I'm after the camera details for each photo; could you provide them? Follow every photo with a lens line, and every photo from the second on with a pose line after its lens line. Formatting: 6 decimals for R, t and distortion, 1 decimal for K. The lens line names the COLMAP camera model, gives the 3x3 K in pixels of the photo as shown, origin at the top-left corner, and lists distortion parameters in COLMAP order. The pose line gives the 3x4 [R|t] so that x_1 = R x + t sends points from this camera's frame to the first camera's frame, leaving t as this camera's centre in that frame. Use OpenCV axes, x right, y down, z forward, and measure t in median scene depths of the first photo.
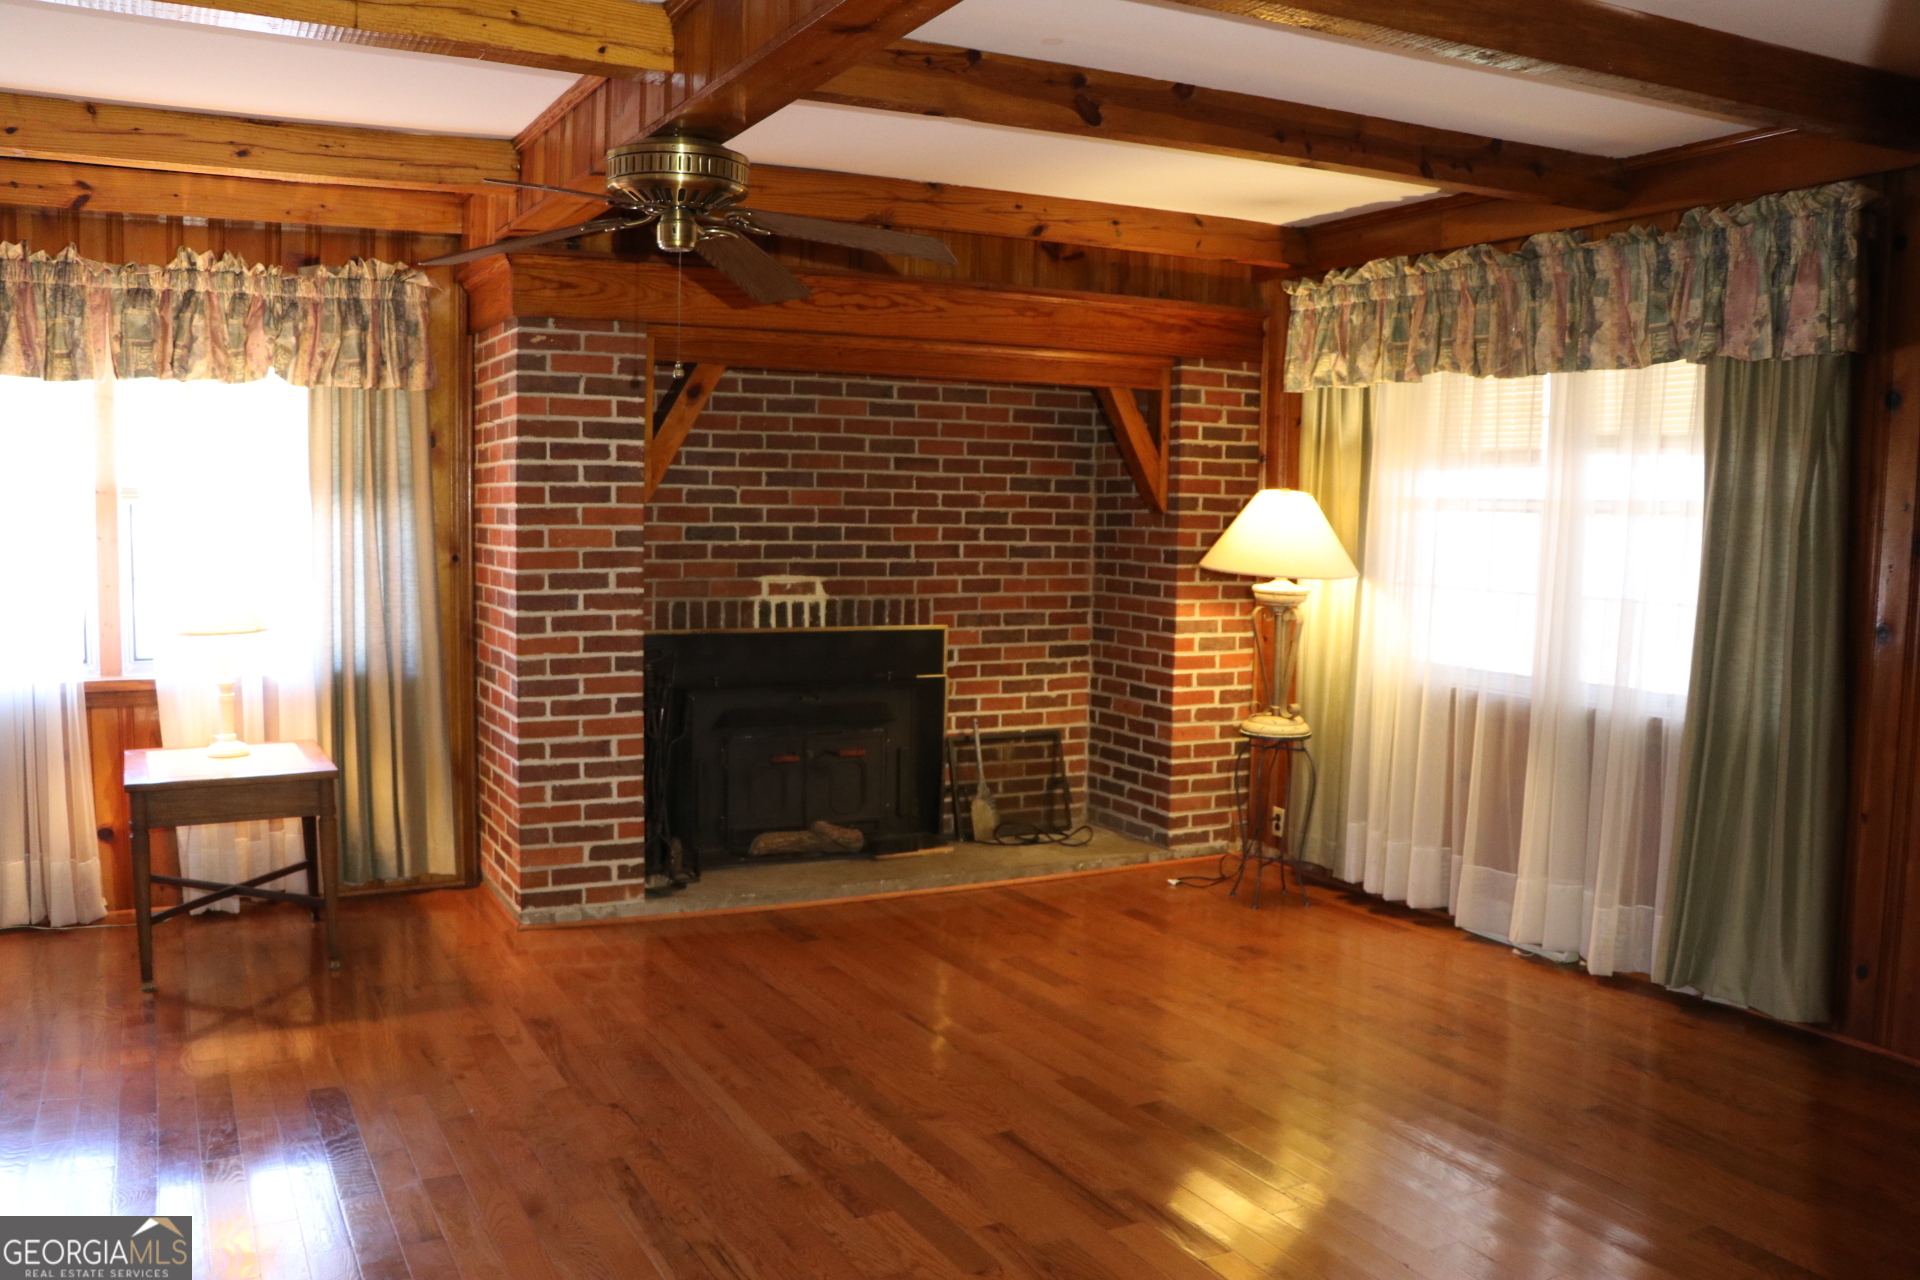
lens RADIAL K [[1579.7, 0, 965.8], [0, 1579.7, 642.5], [0, 0, 1]] dist [-0.186562, 0.158522]
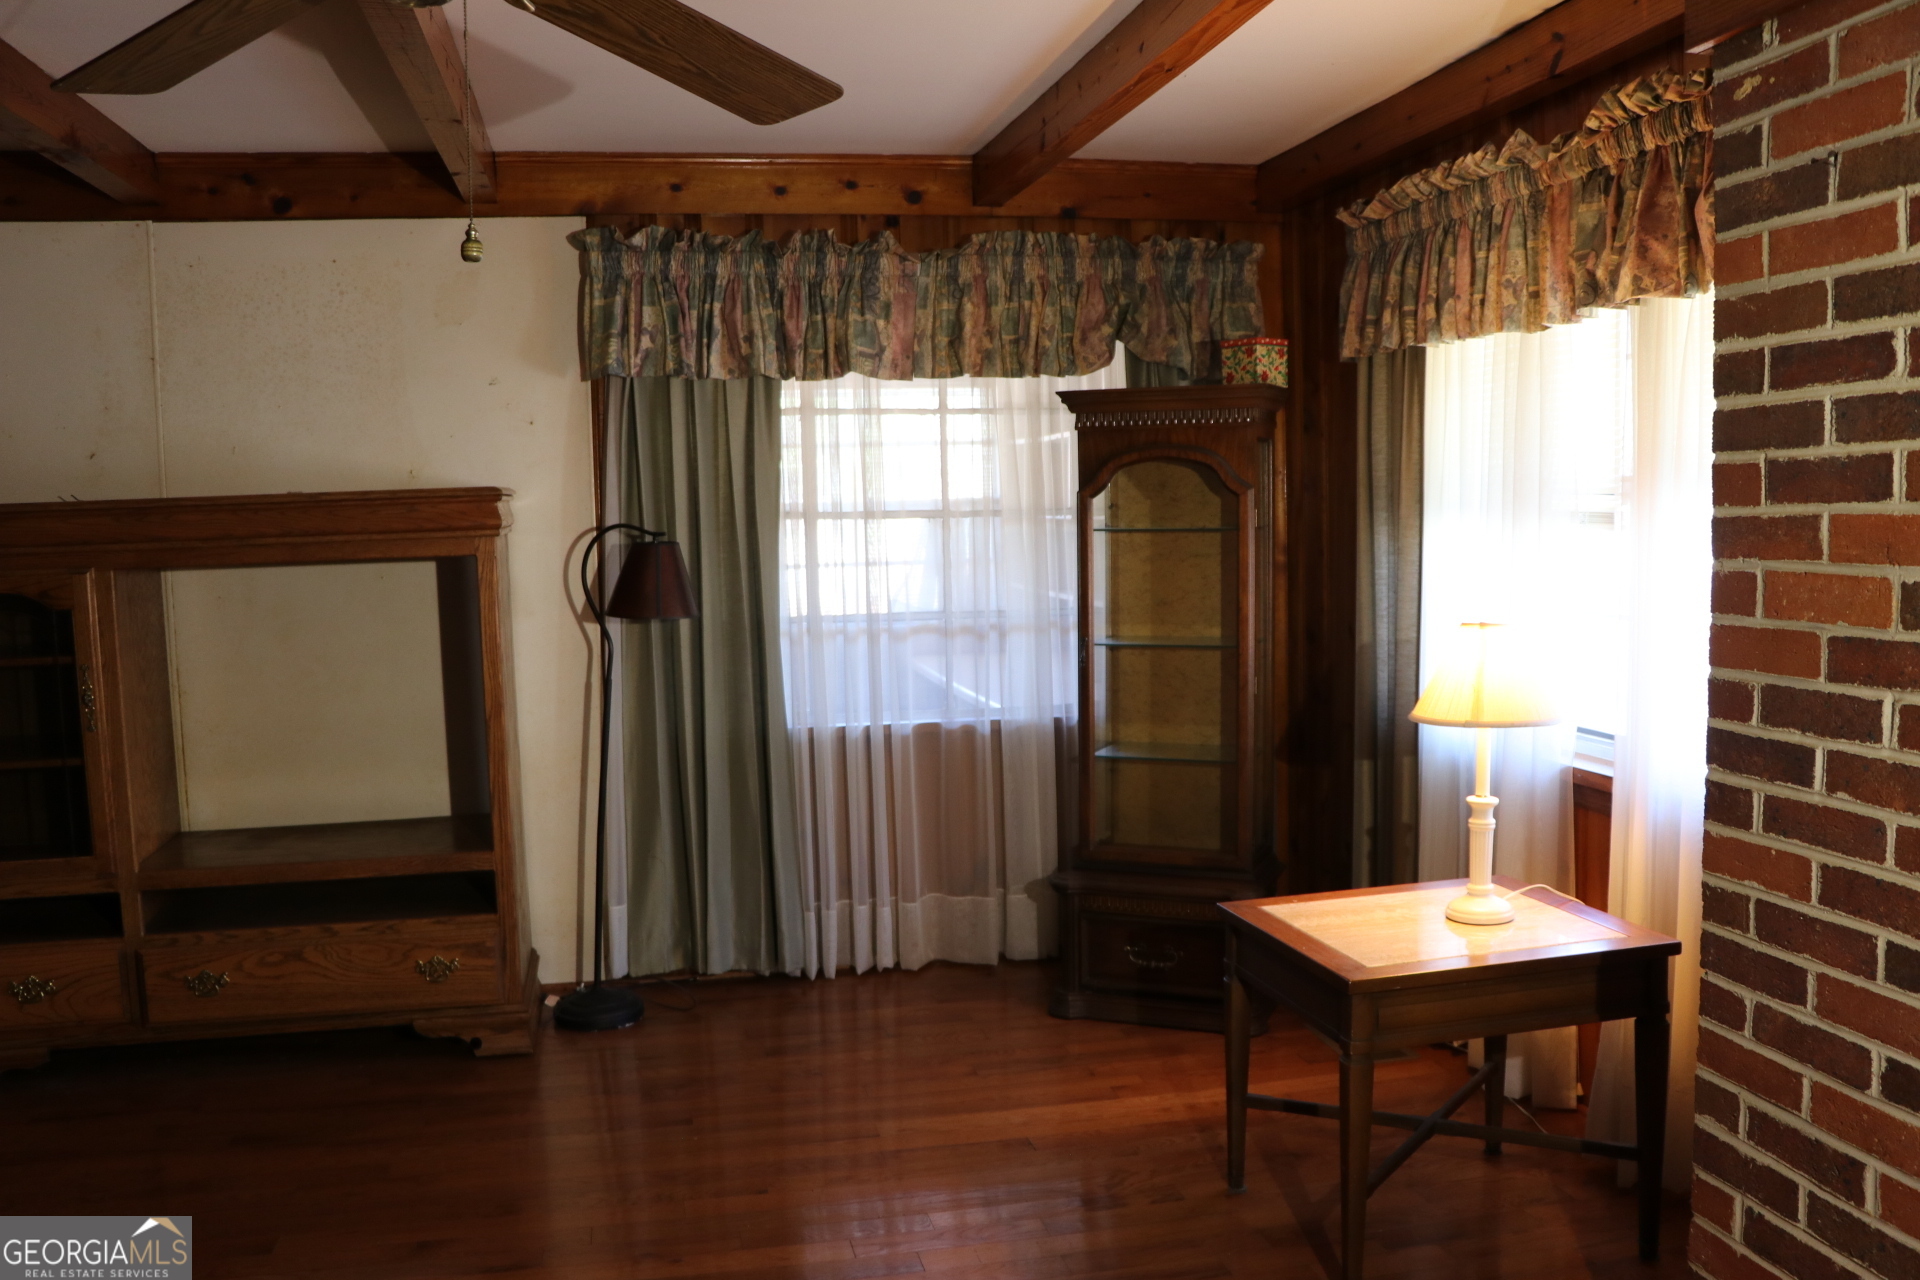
lens RADIAL K [[1579.7, 0, 953.3], [0, 1579.7, 646.9], [0, 0, 1]] dist [-0.186562, 0.158522]
pose [[-0.277658, 0.077074, -0.957583, 0.153084], [-0.061533, 0.993303, 0.097791, -0.077857], [0.958707, 0.086075, -0.271055, 0.903329]]
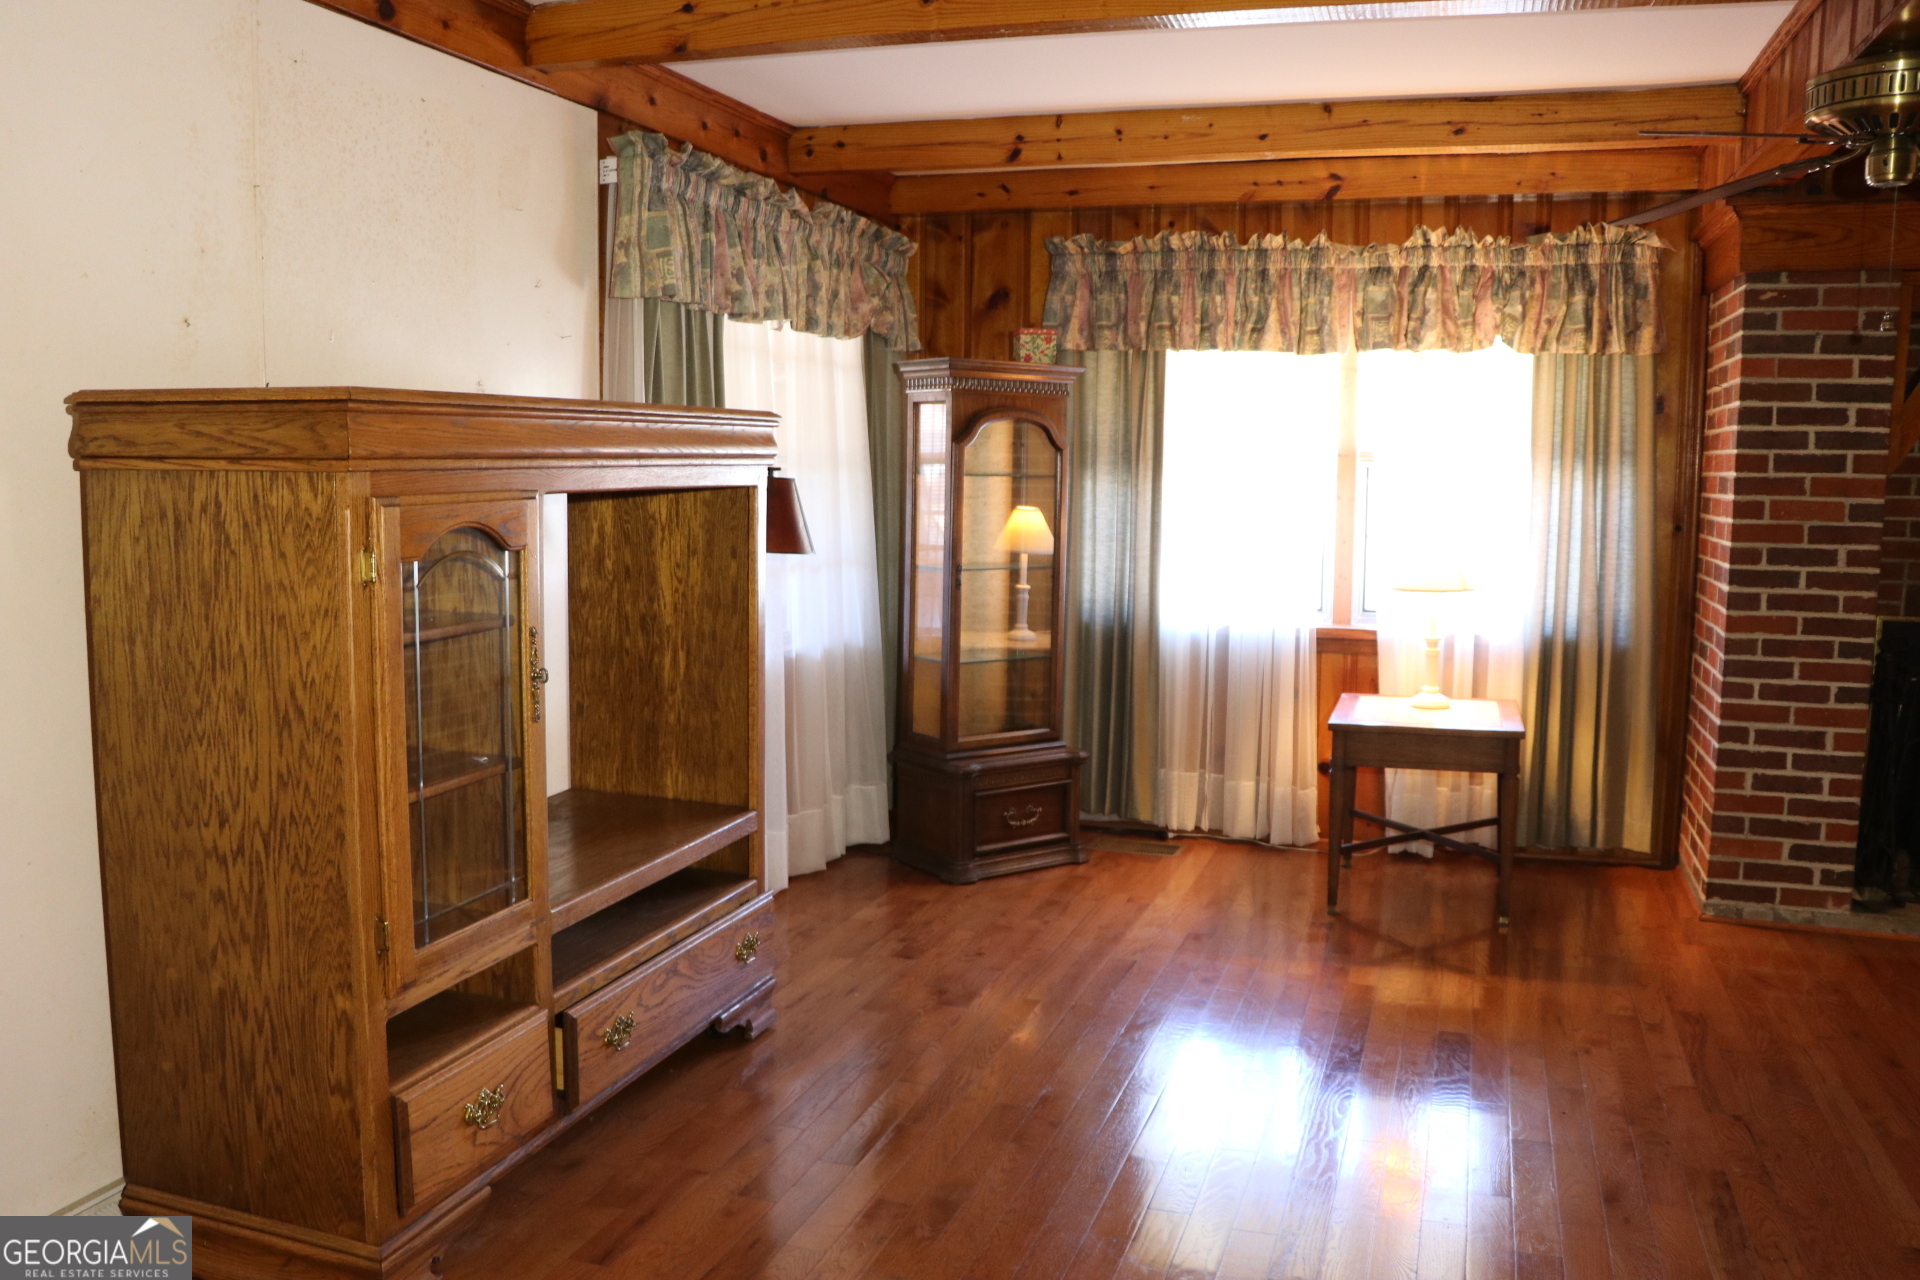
lens RADIAL K [[1579.7, 0, 949.1], [0, 1579.7, 643.0], [0, 0, 1]] dist [-0.186562, 0.158522]
pose [[0.689647, 0.075357, -0.720214, 0.052292], [-0.061309, 0.997076, 0.045618, 0.001565], [0.721546, 0.012695, 0.692250, 0.017013]]
